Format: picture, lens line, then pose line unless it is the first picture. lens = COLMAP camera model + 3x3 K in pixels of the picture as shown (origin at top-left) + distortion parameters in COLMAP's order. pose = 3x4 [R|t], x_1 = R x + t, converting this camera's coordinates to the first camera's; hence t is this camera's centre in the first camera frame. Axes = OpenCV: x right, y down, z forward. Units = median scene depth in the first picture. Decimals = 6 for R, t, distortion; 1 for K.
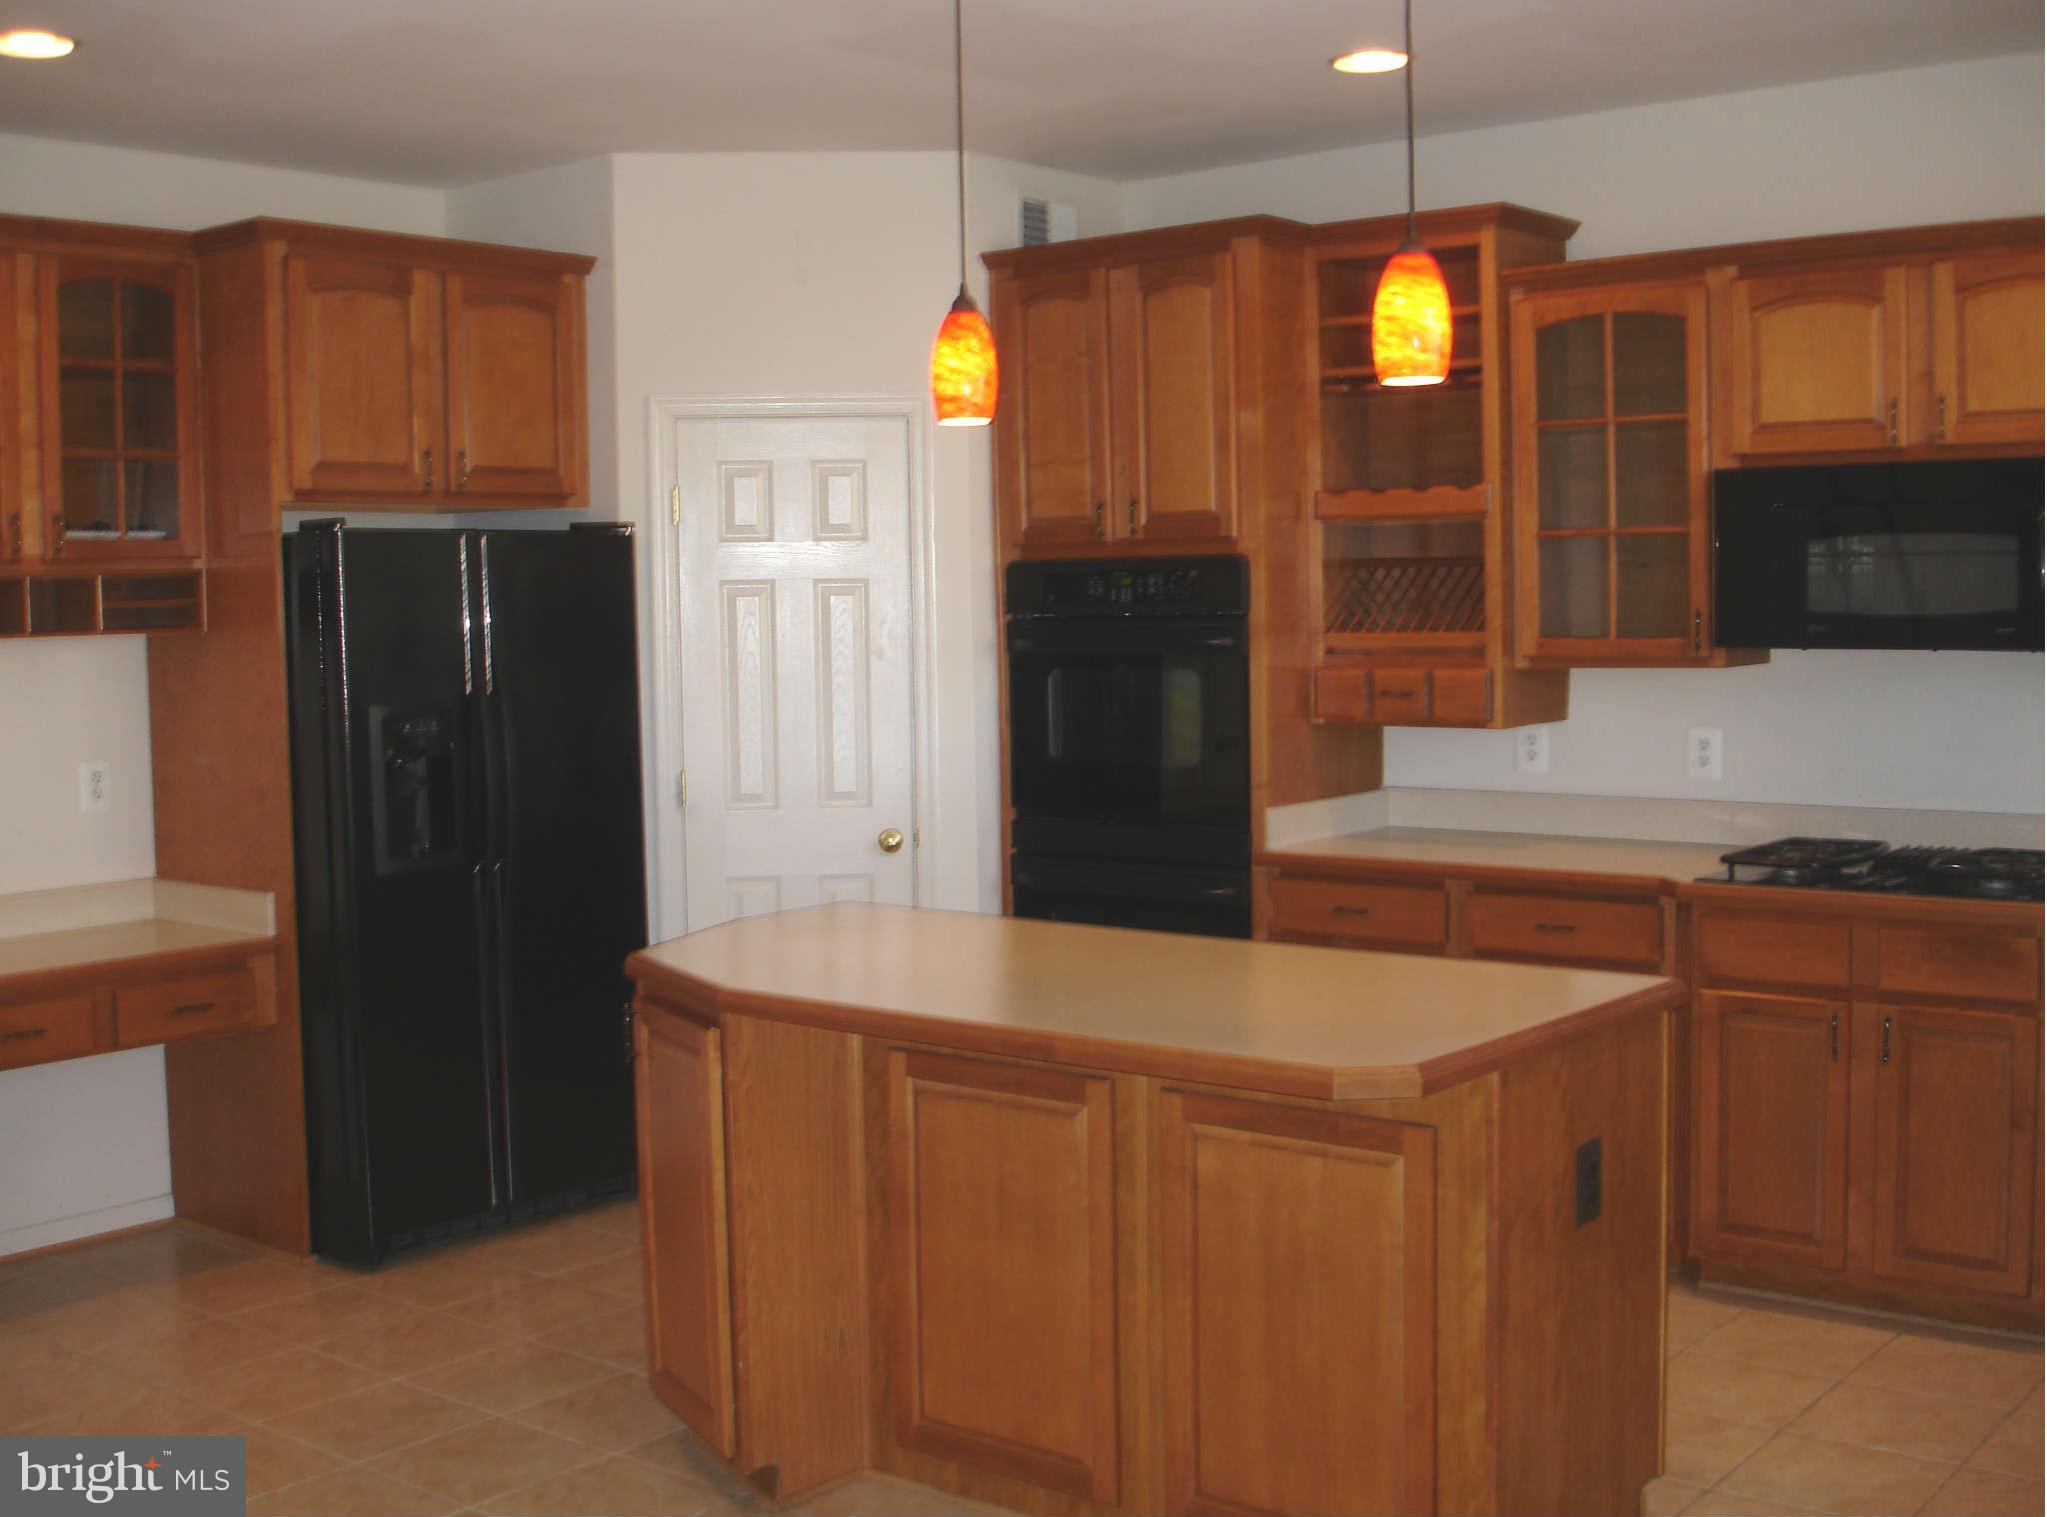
lens RADIAL K [[2326.1, 0, 1023.5], [0, 2326.1, 758.5], [0, 0, 1]] dist [-0.096531, -0.016264]
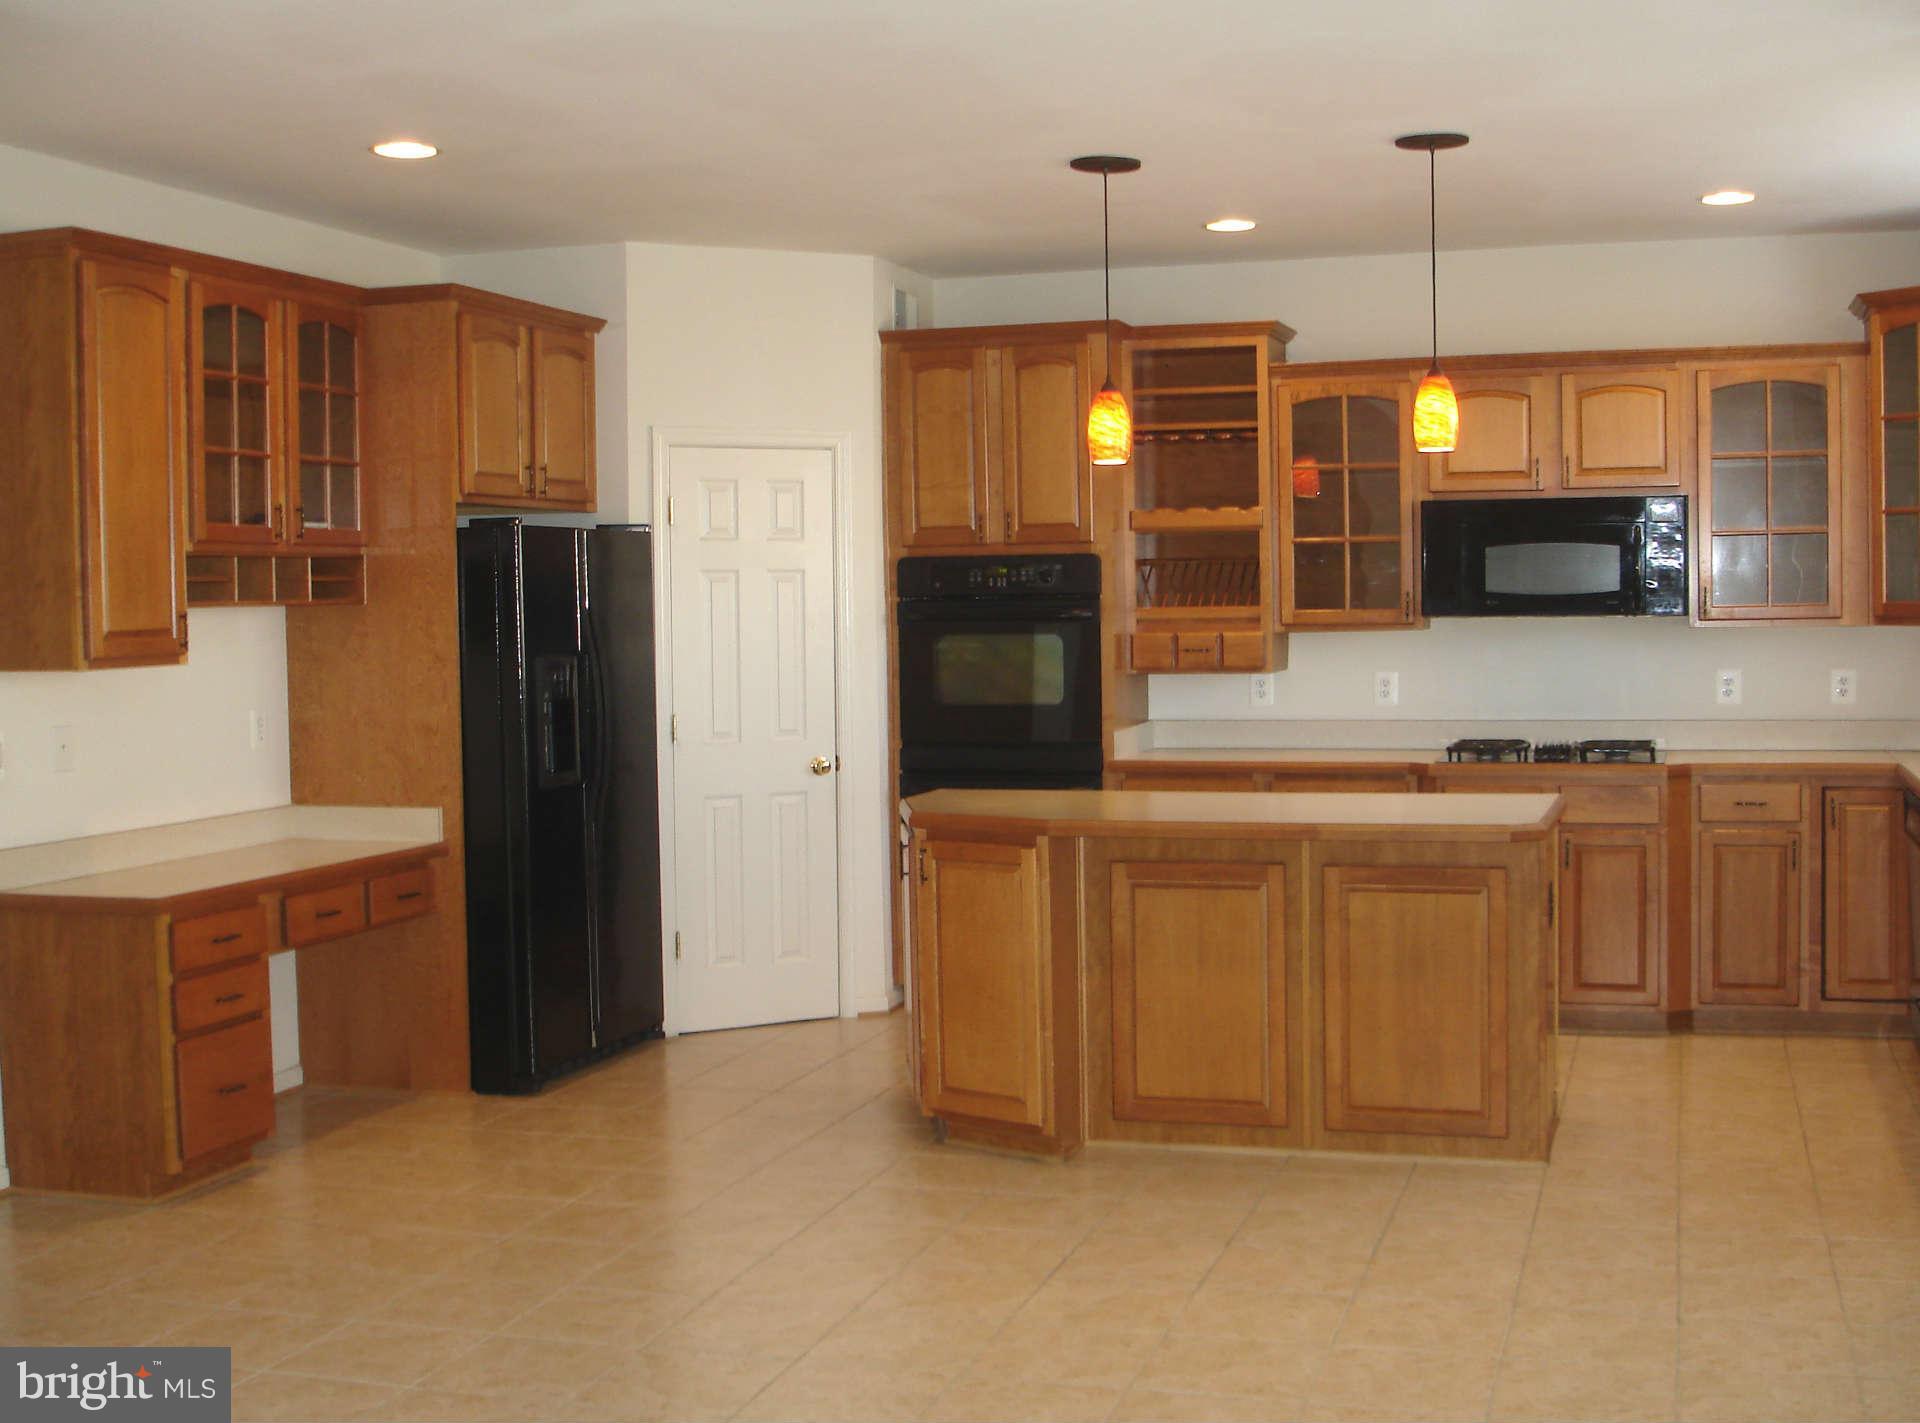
lens RADIAL K [[2308.2, 0, 1028.6], [0, 2308.2, 711.0], [0, 0, 1]] dist [-0.079684, 0.019654]
pose [[0.921499, -0.014741, 0.388100, -0.500302], [0.025480, 0.999421, -0.022537, 0.040382], [-0.387543, 0.030656, 0.921342, -0.292497]]
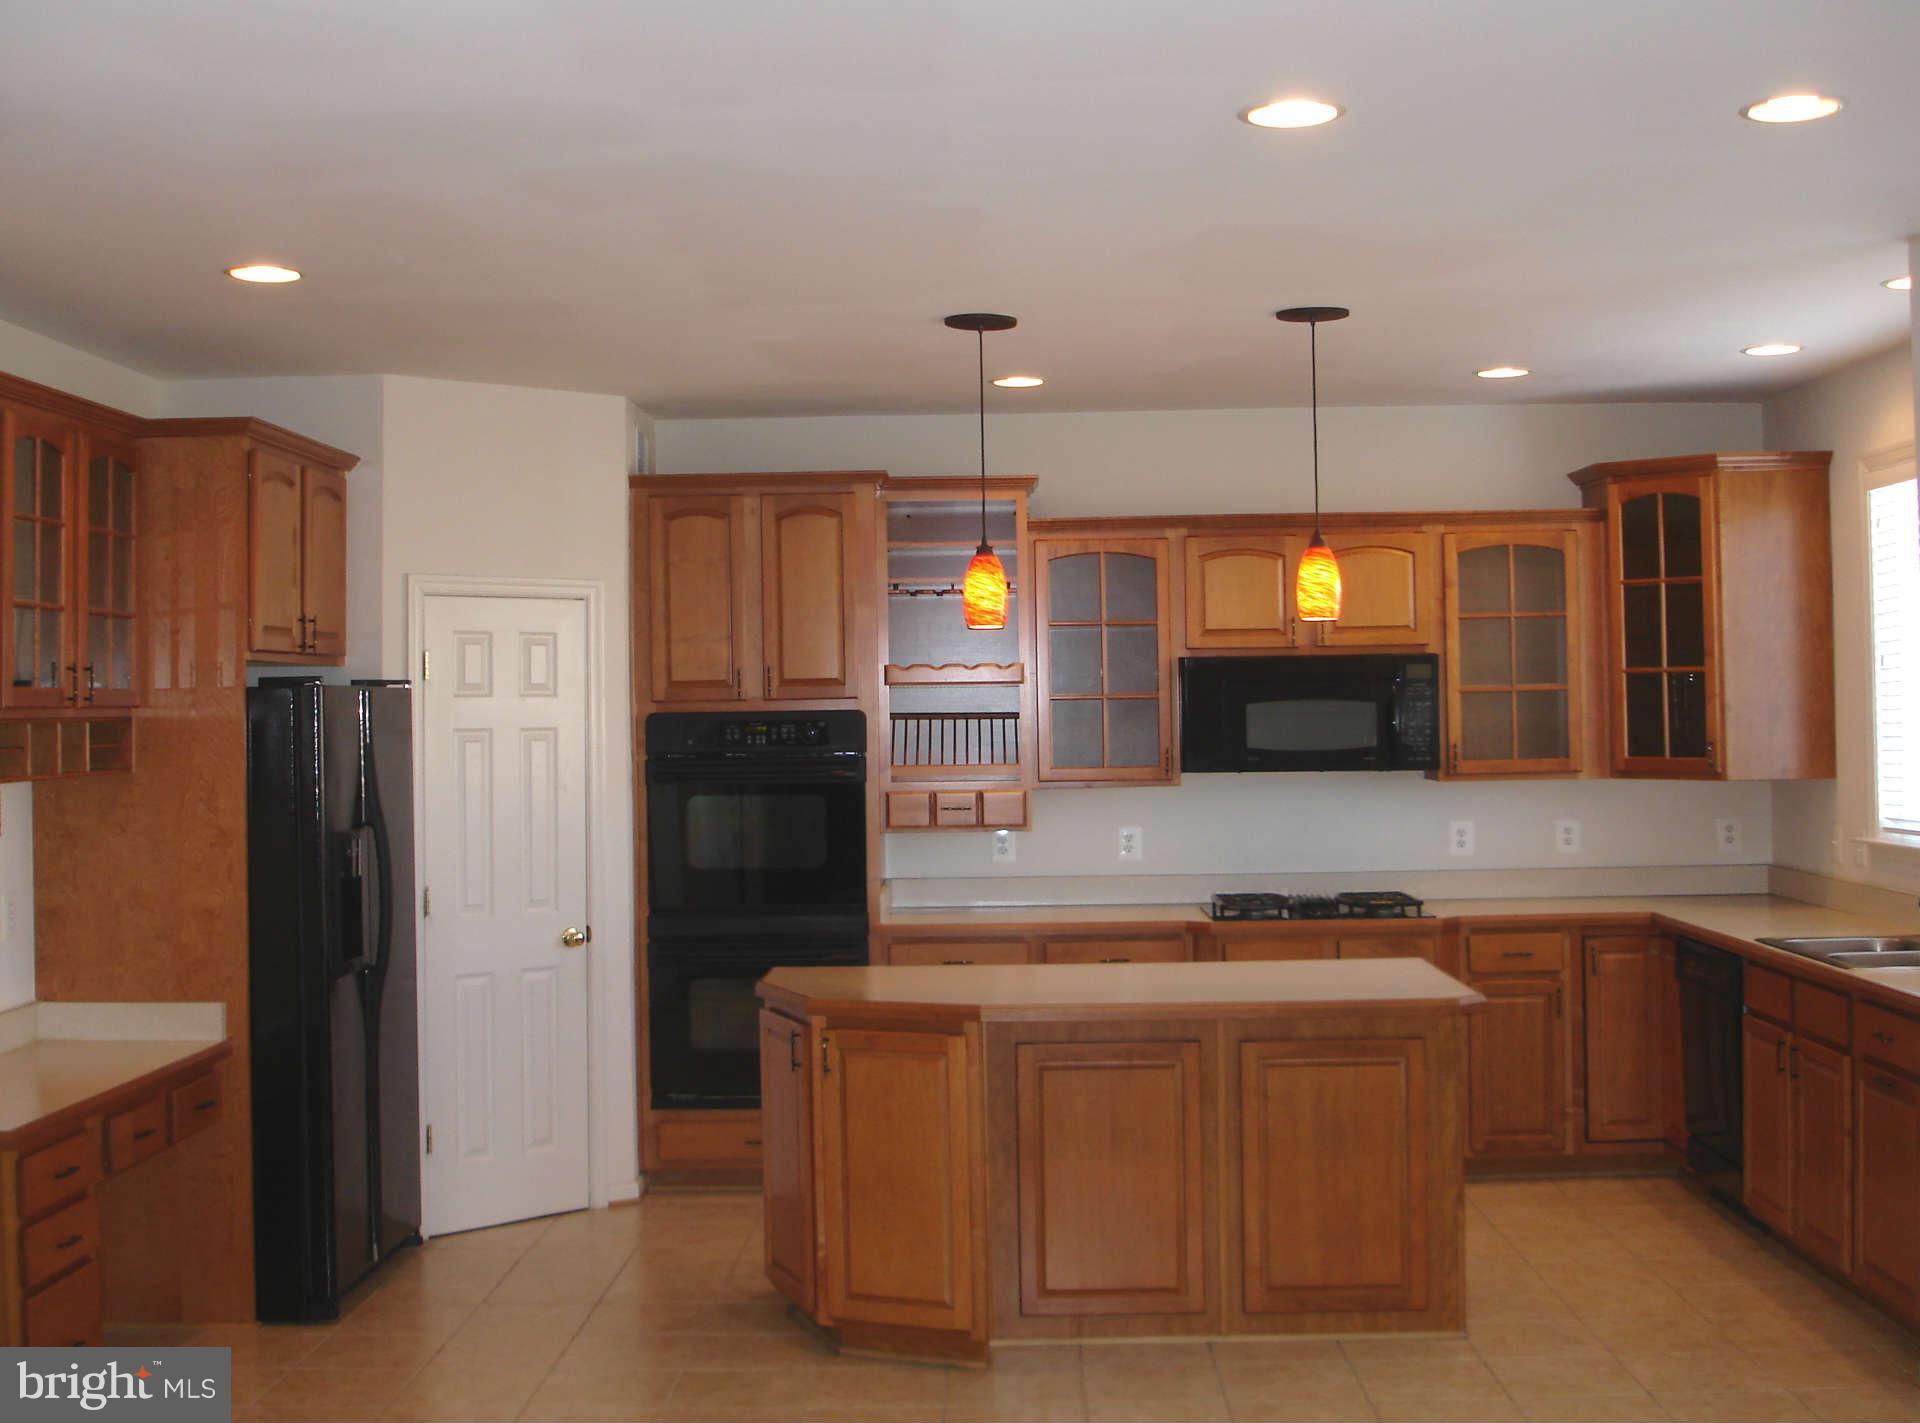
lens RADIAL K [[2298.3, 0, 961.6], [0, 2298.3, 649.6], [0, 0, 1]] dist [-0.083214, -0.029289]
pose [[0.791478, 0.021081, 0.610834, -0.699728], [0.043968, 0.994852, -0.091304, 0.003734], [-0.609614, 0.099122, 0.786476, -0.117706]]
